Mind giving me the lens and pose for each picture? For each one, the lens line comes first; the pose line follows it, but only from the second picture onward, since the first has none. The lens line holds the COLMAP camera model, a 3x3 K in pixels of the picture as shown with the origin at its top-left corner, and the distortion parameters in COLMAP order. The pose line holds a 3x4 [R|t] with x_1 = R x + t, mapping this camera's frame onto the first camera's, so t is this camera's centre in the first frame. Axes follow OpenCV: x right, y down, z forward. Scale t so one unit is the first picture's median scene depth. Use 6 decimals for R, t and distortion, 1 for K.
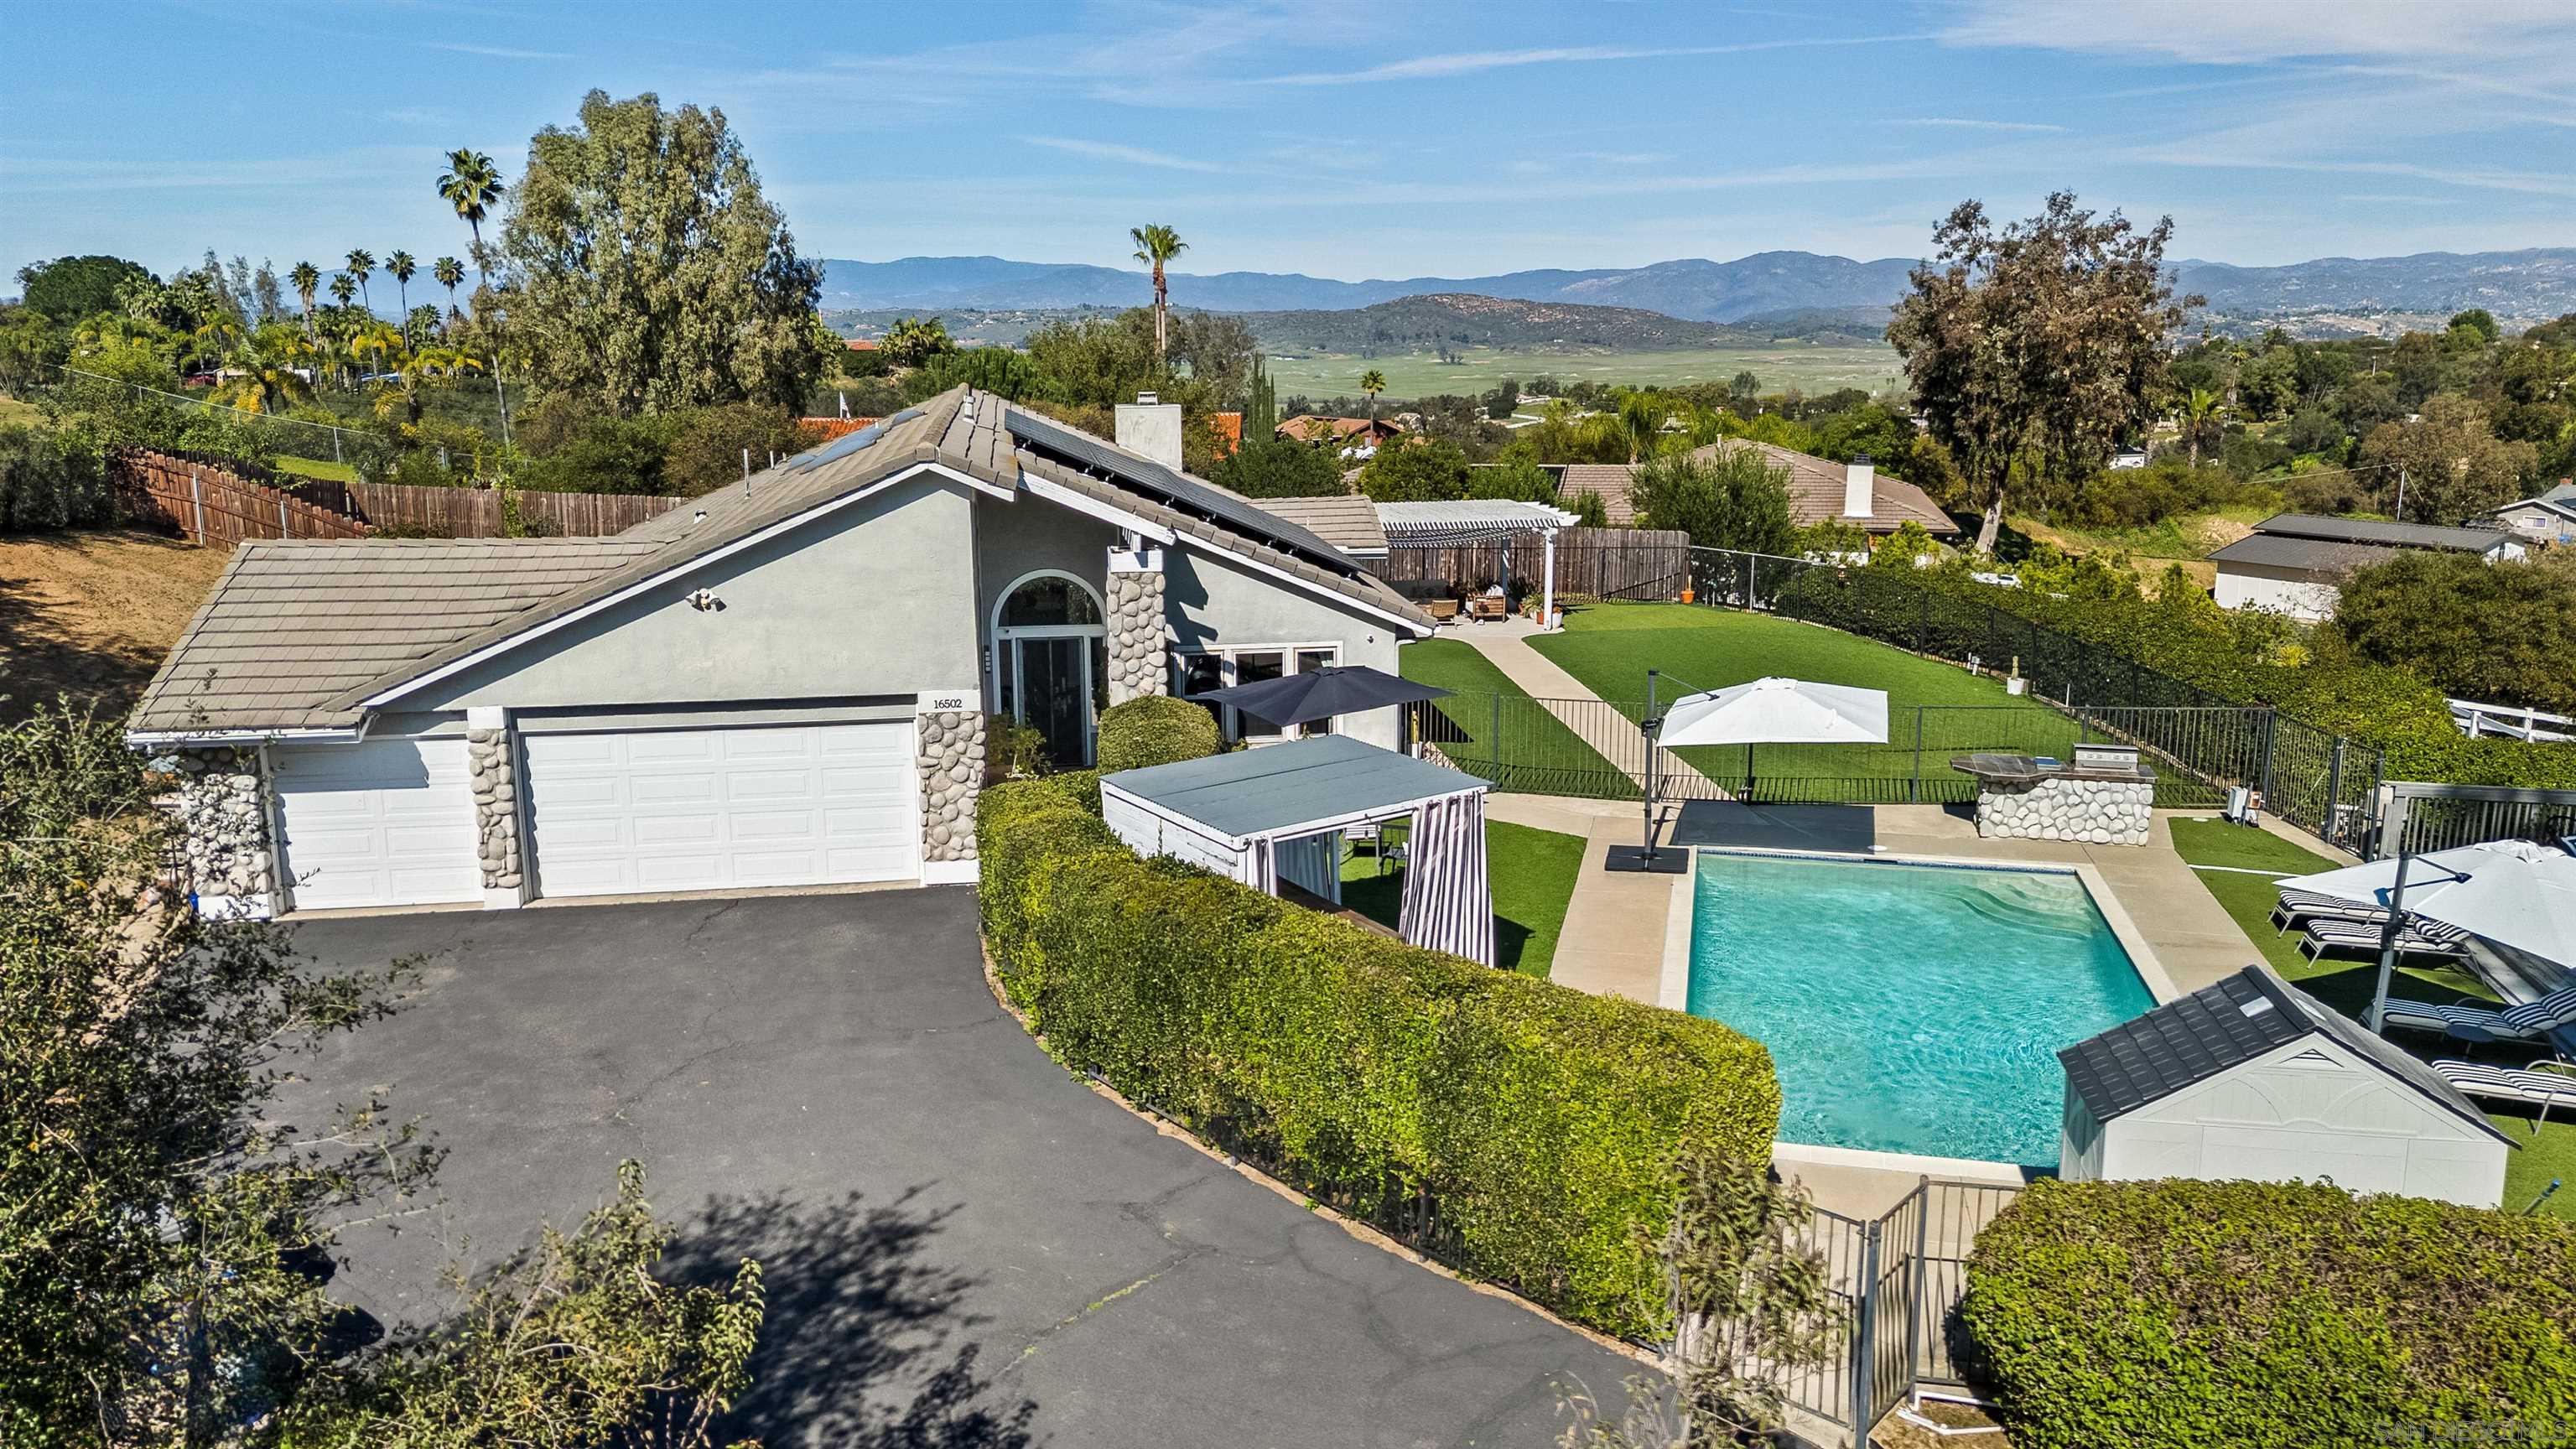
lens RADIAL K [[1906.1, 0, 1299.3], [0, 1906.1, 726.9], [0, 0, 1]] dist [0.070135, -0.049193]
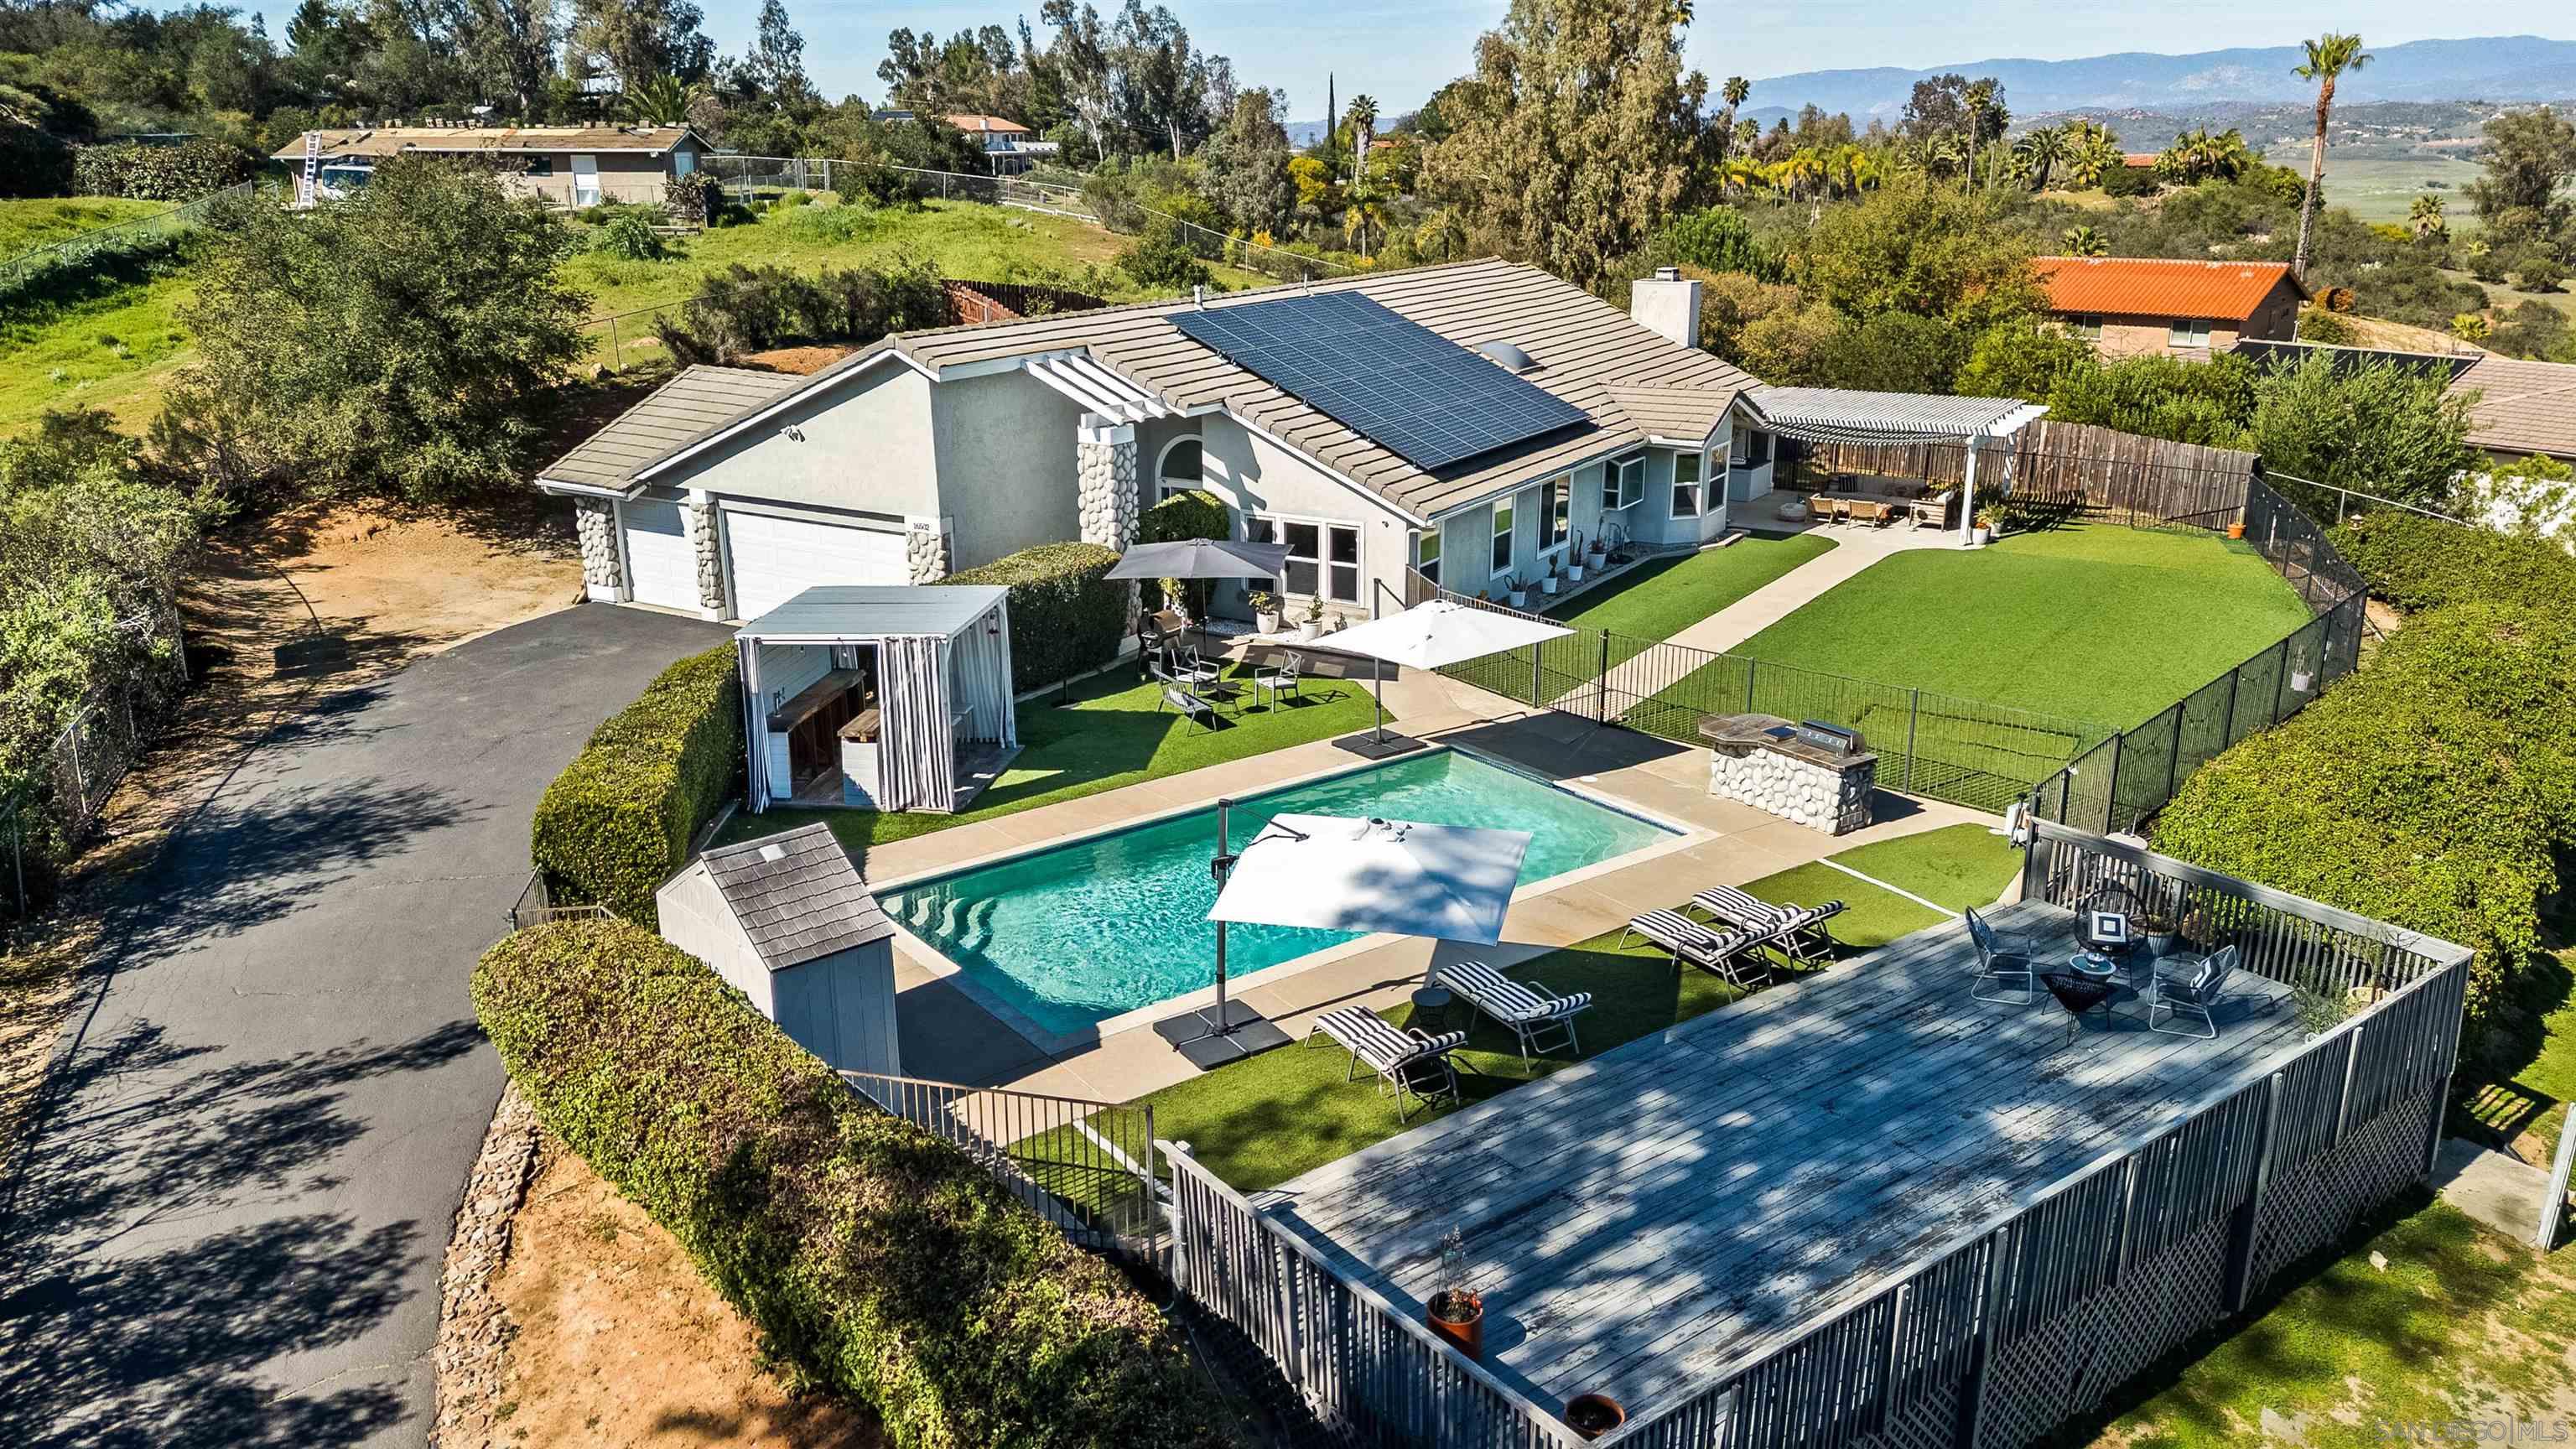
lens RADIAL K [[1906.1, 0, 1299.3], [0, 1906.1, 726.9], [0, 0, 1]] dist [0.070135, -0.049193]
pose [[0.776819, 0.191659, -0.599849, 0.814519], [-0.133447, 0.981027, 0.140633, -0.093057], [0.615422, -0.029198, 0.787657, 0.078300]]
